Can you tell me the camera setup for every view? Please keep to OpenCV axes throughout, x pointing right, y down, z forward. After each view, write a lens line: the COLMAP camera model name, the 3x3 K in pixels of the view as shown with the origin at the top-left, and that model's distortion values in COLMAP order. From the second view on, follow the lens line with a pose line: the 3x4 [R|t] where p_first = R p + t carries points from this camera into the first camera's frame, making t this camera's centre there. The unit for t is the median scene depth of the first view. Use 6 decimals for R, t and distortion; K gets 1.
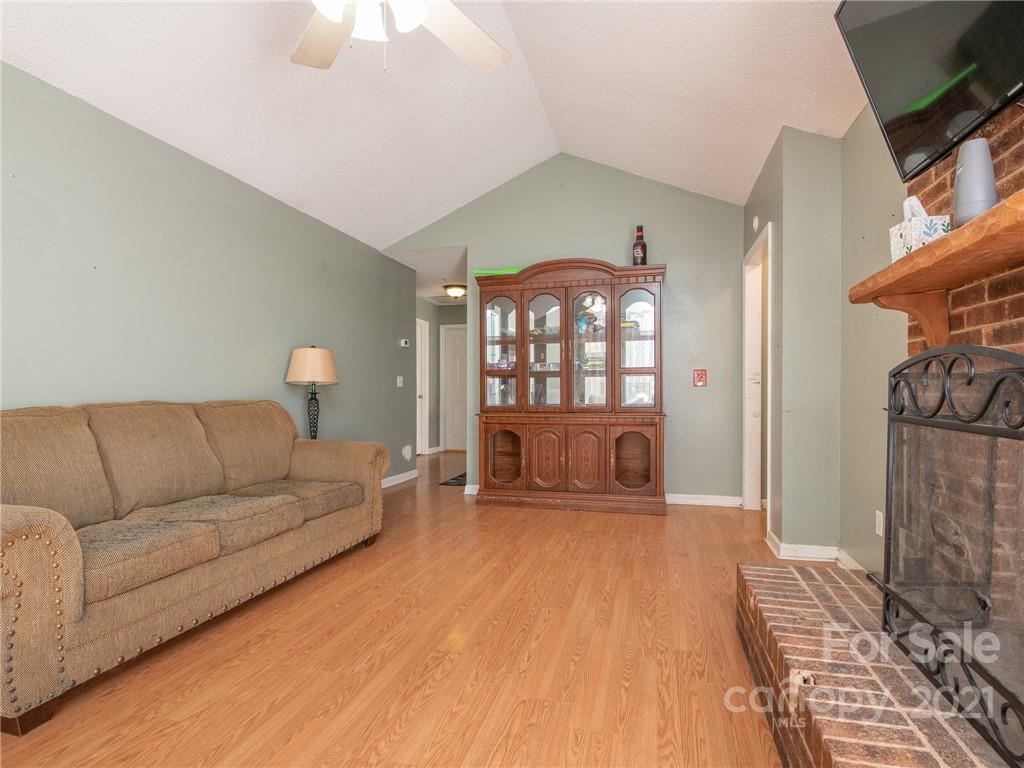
lens RADIAL K [[502.9, 0, 508.0], [0, 502.9, 390.2], [0, 0, 1]] dist [-0.011575, -0.003409]
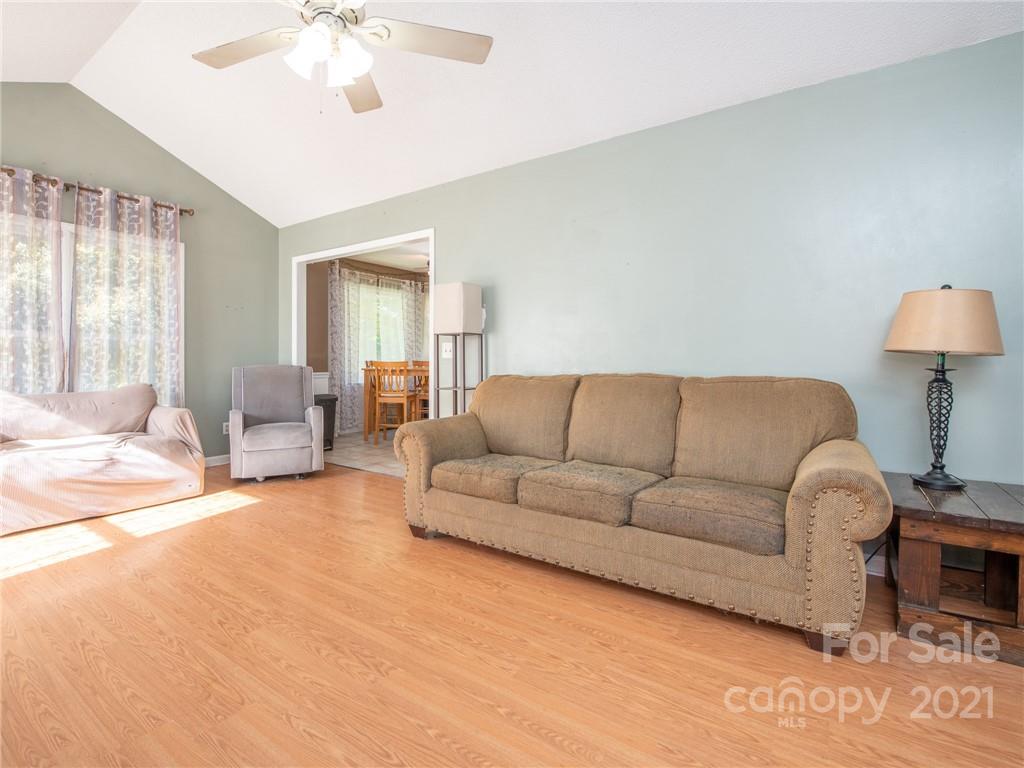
lens RADIAL K [[502.9, 0, 477.6], [0, 502.9, 356.4], [0, 0, 1]] dist [-0.011575, -0.003409]
pose [[-0.341960, -0.002259, -0.939712, 0.467884], [0.003739, 0.999986, -0.003764, -0.014036], [0.939707, -0.004801, -0.341947, 1.070676]]
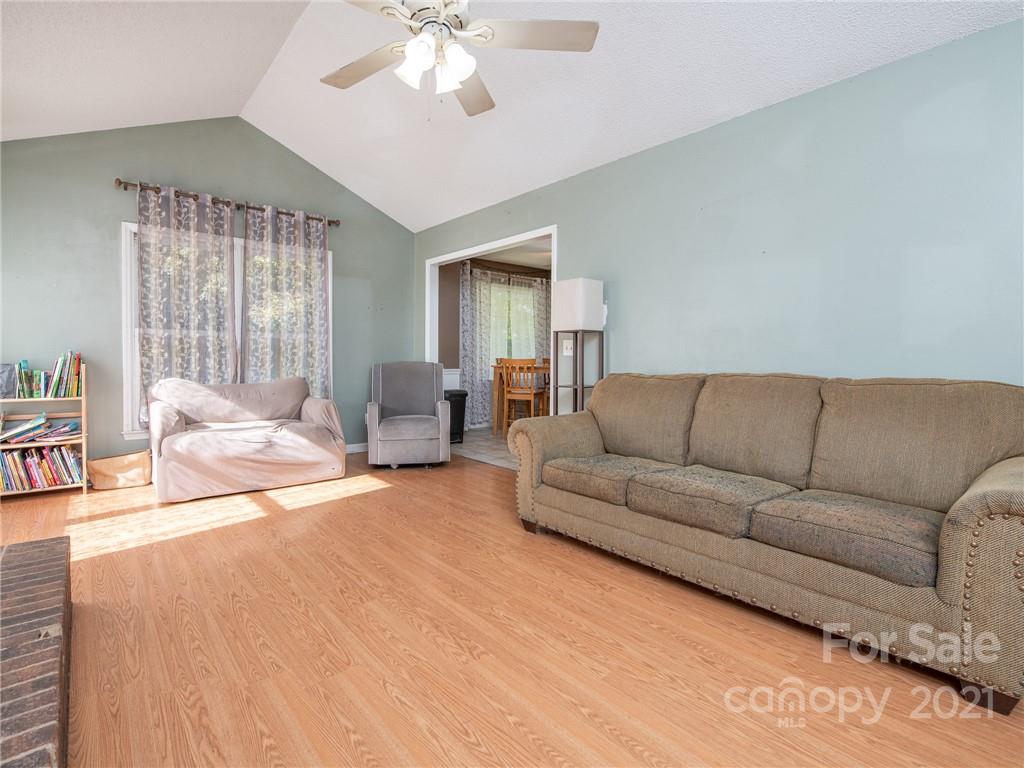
lens RADIAL K [[502.9, 0, 495.8], [0, 502.9, 365.4], [0, 0, 1]] dist [-0.011575, -0.003409]
pose [[-0.559248, 0.013976, -0.828883, 0.440647], [-0.001150, 0.999844, 0.017634, -0.011966], [0.829000, 0.010815, -0.559145, 1.128865]]
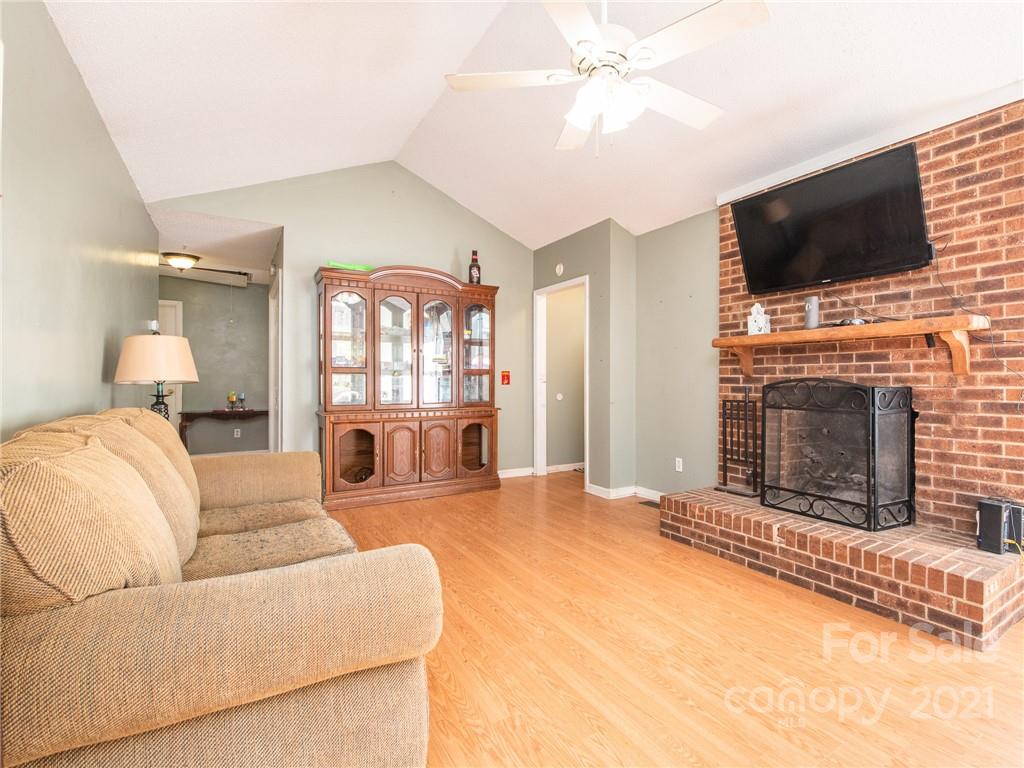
lens RADIAL K [[502.9, 0, 534.6], [0, 502.9, 373.5], [0, 0, 1]] dist [-0.011575, -0.003409]
pose [[0.677229, 0.014098, 0.735638, -0.806980], [-0.007303, 0.999896, -0.012438, -0.031681], [-0.735736, 0.003051, 0.677261, 0.131239]]
